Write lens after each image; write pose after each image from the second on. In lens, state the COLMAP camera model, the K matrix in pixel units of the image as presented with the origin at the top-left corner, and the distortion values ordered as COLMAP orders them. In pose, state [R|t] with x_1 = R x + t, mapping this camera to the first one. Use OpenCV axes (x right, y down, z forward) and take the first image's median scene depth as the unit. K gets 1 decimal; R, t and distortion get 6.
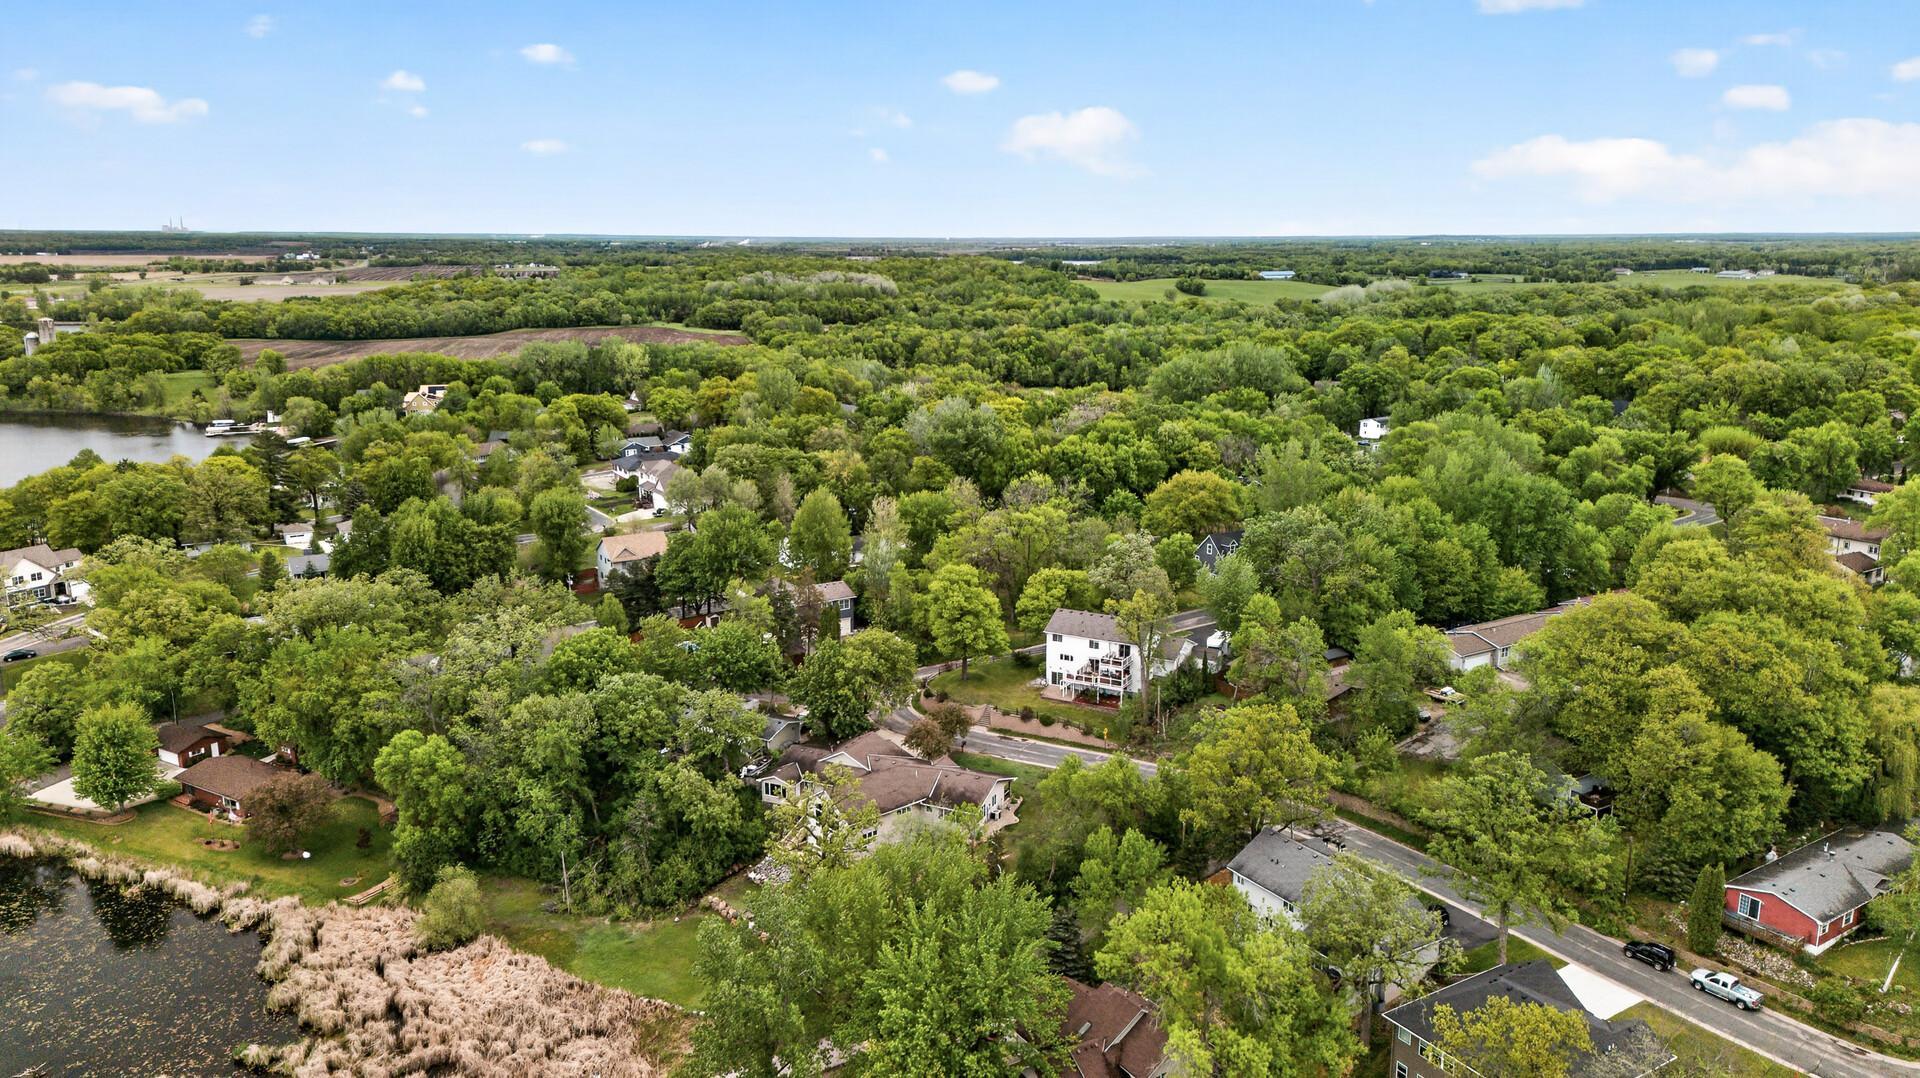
lens RADIAL K [[1320.7, 0, 963.6], [0, 1320.7, 550.2], [0, 0, 1]] dist [0.074190, -0.065730]
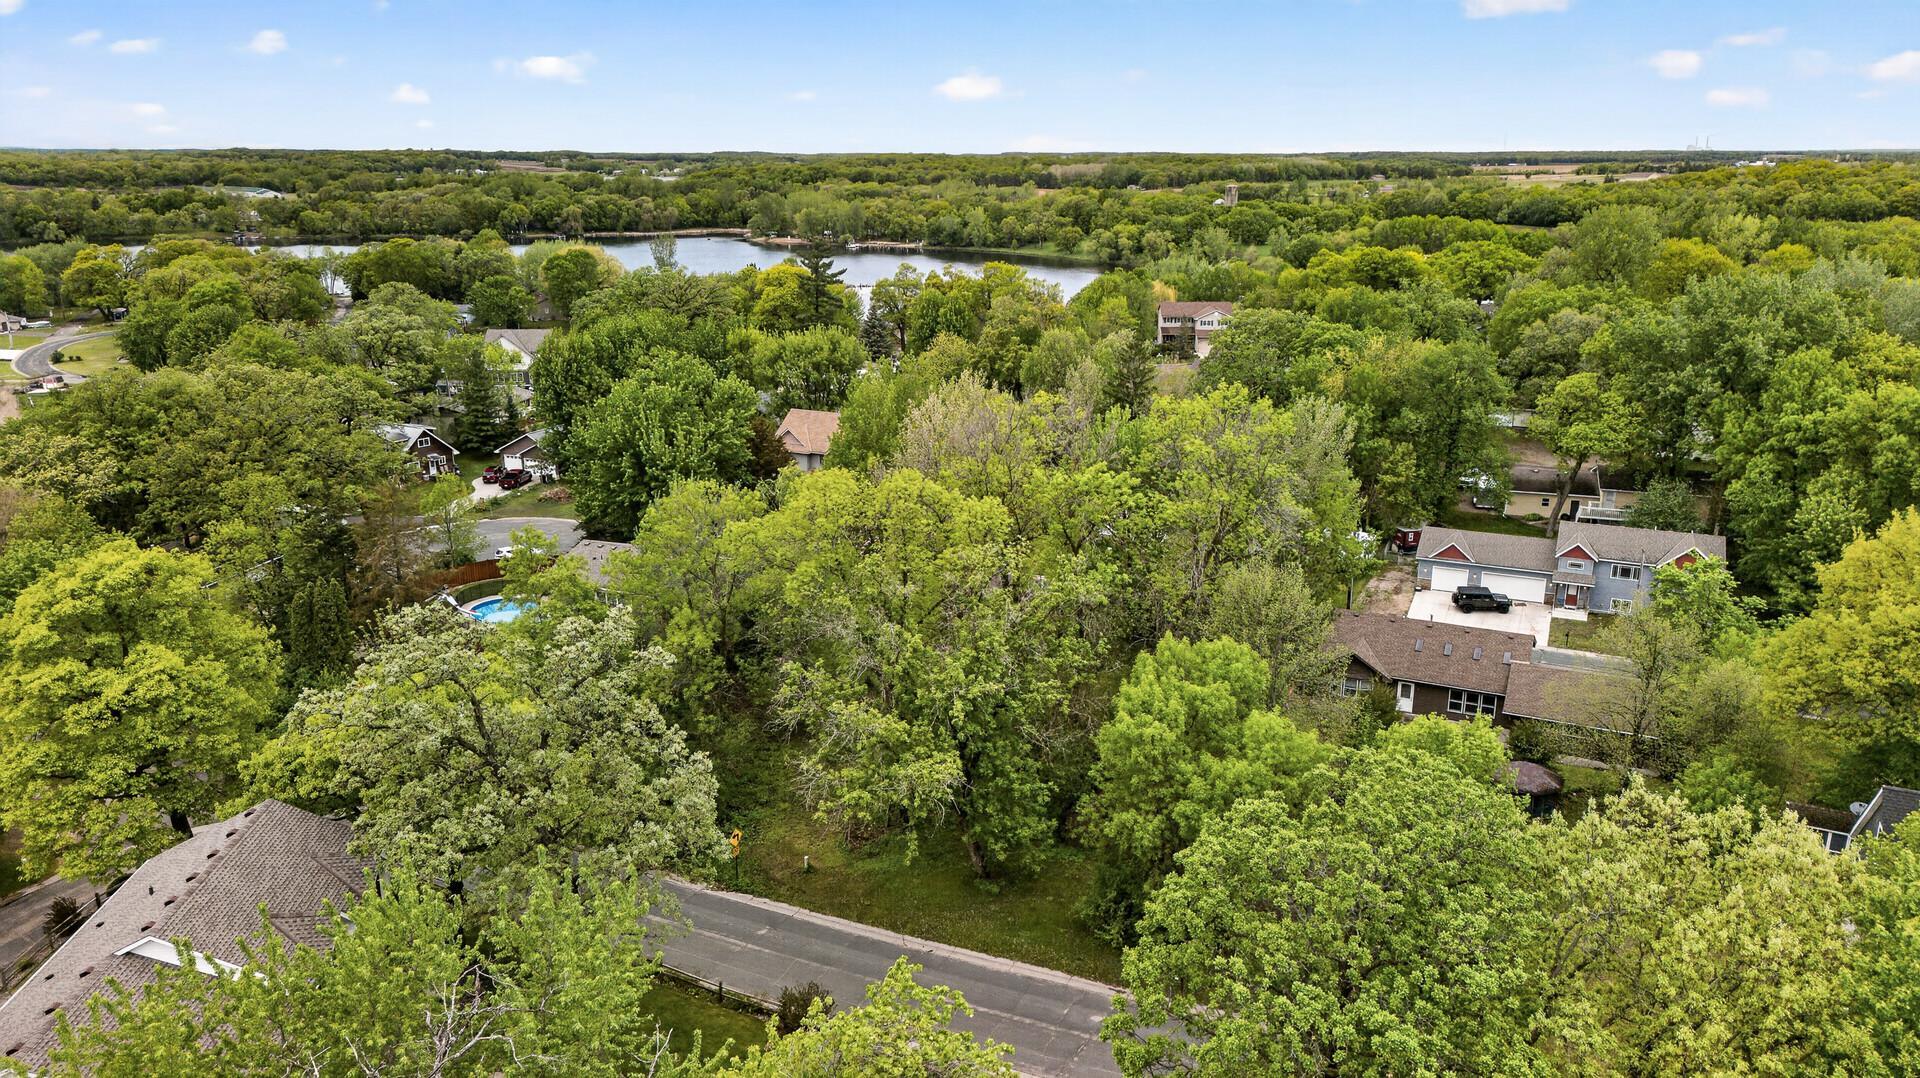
lens RADIAL K [[1320.7, 0, 975.6], [0, 1320.7, 540.4], [0, 0, 1]] dist [0.074190, -0.065730]
pose [[0.546994, 0.227135, -0.805734, 0.219003], [-0.186368, 0.971374, 0.147308, -0.044319], [0.816128, 0.069587, 0.573667, 0.570058]]
